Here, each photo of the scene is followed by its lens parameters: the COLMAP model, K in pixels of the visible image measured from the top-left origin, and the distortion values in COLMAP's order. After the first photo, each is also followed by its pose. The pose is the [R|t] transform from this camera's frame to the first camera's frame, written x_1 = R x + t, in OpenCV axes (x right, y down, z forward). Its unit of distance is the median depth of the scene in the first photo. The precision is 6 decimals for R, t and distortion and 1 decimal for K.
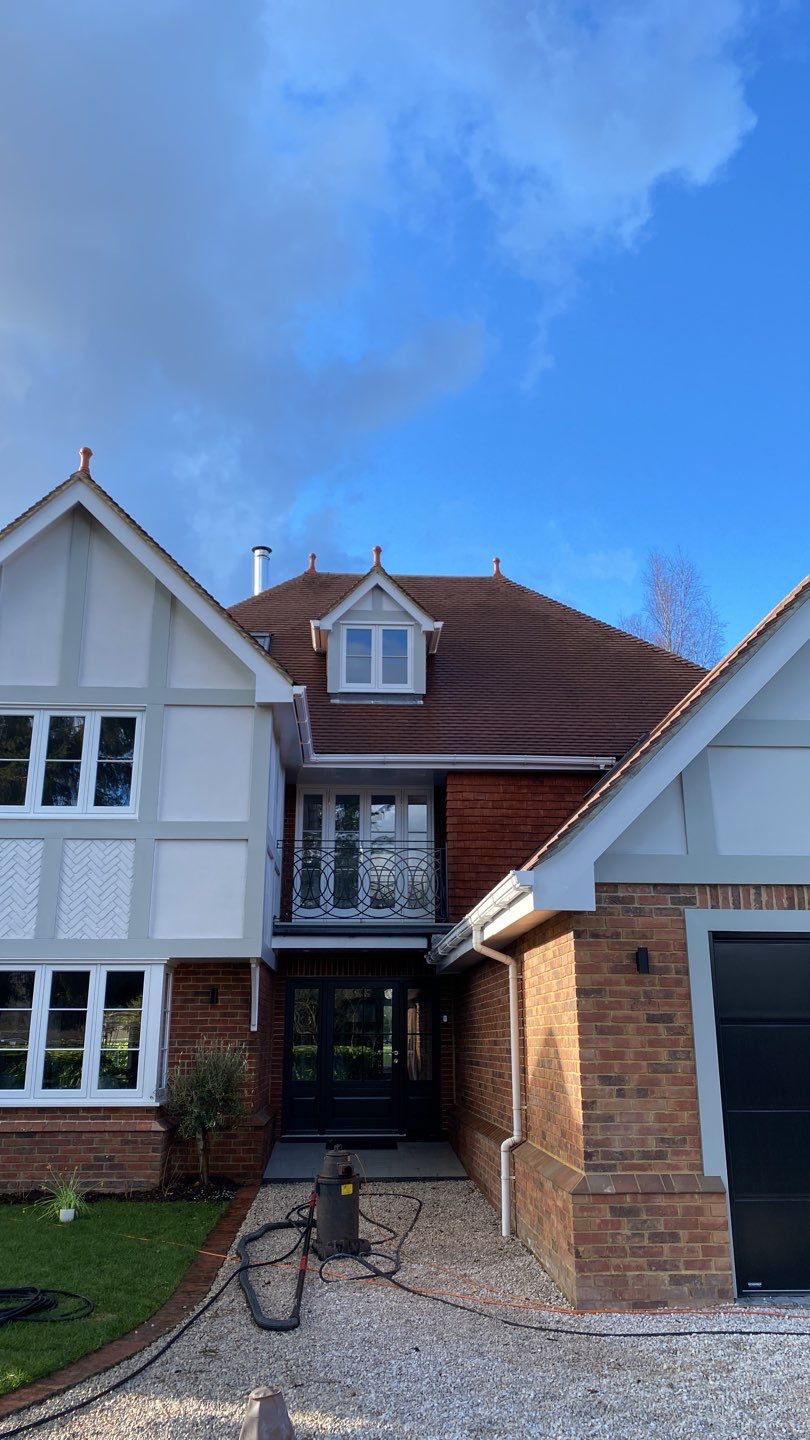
lens RADIAL K [[1094.4, 0, 405.4], [0, 1094.4, 715.8], [0, 0, 1]] dist [0.044212, -0.047286]
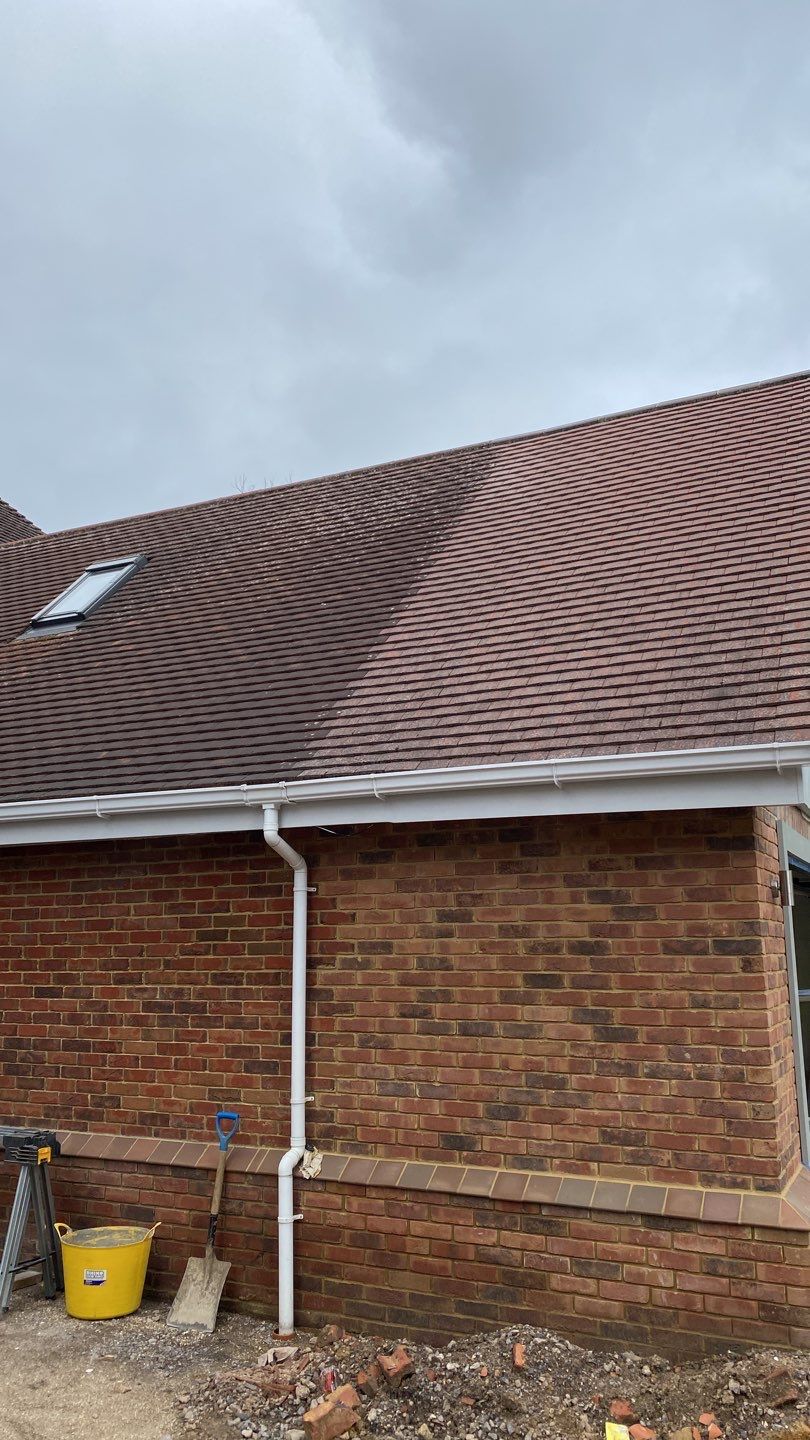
lens RADIAL K [[1094.4, 0, 401.2], [0, 1094.4, 745.2], [0, 0, 1]] dist [0.044212, -0.047286]
pose [[0.484590, 0.155929, 0.860731, -0.310981], [-0.243414, 0.969157, -0.038530, 0.129556], [-0.840192, -0.190843, 0.507599, 0.503317]]
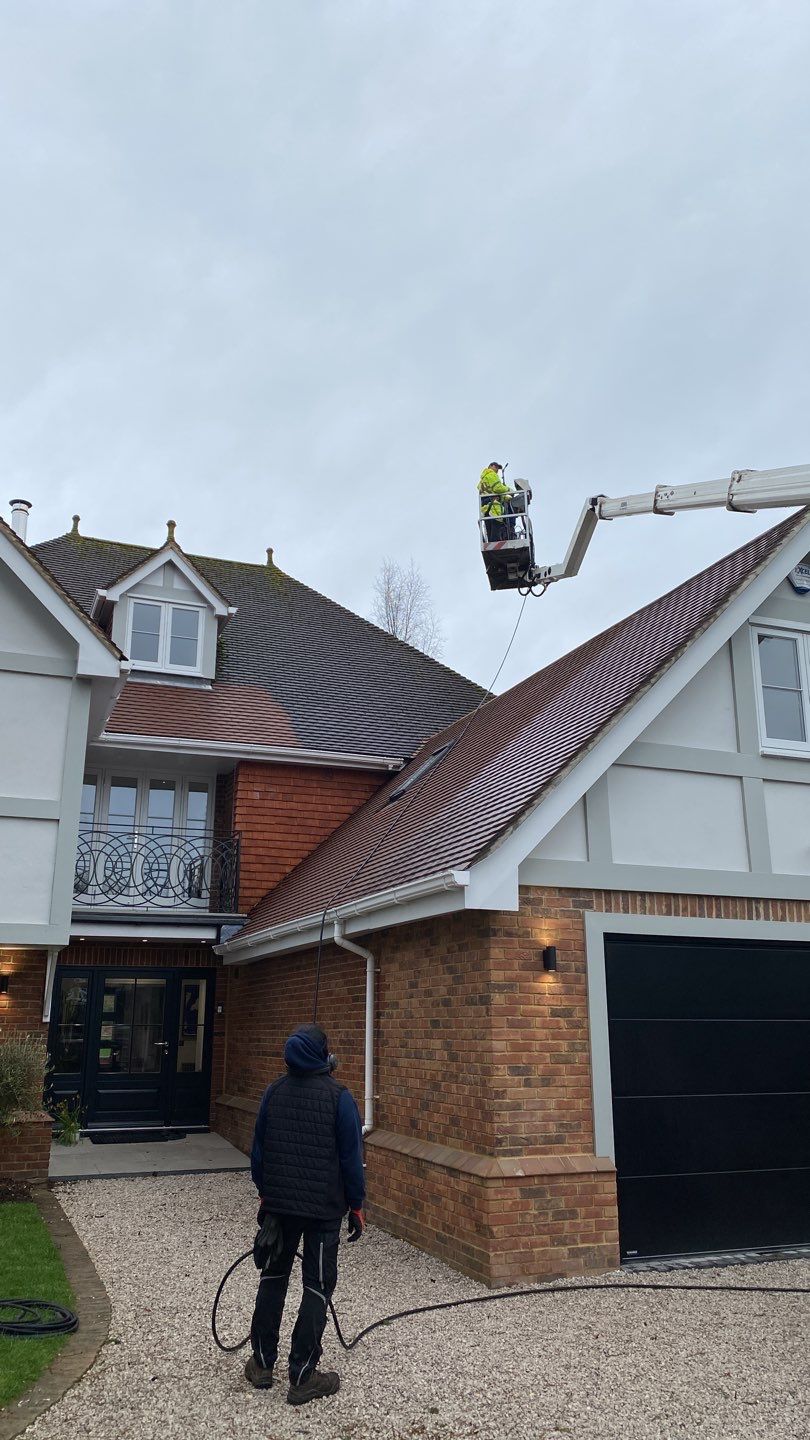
lens RADIAL K [[1094.4, 0, 410.9], [0, 1094.4, 731.0], [0, 0, 1]] dist [0.044212, -0.047286]
pose [[0.948421, 0.081971, 0.306232, -0.149863], [-0.088812, 0.996013, 0.008447, 0.002831], [-0.304319, -0.035209, 0.951919, 0.019467]]
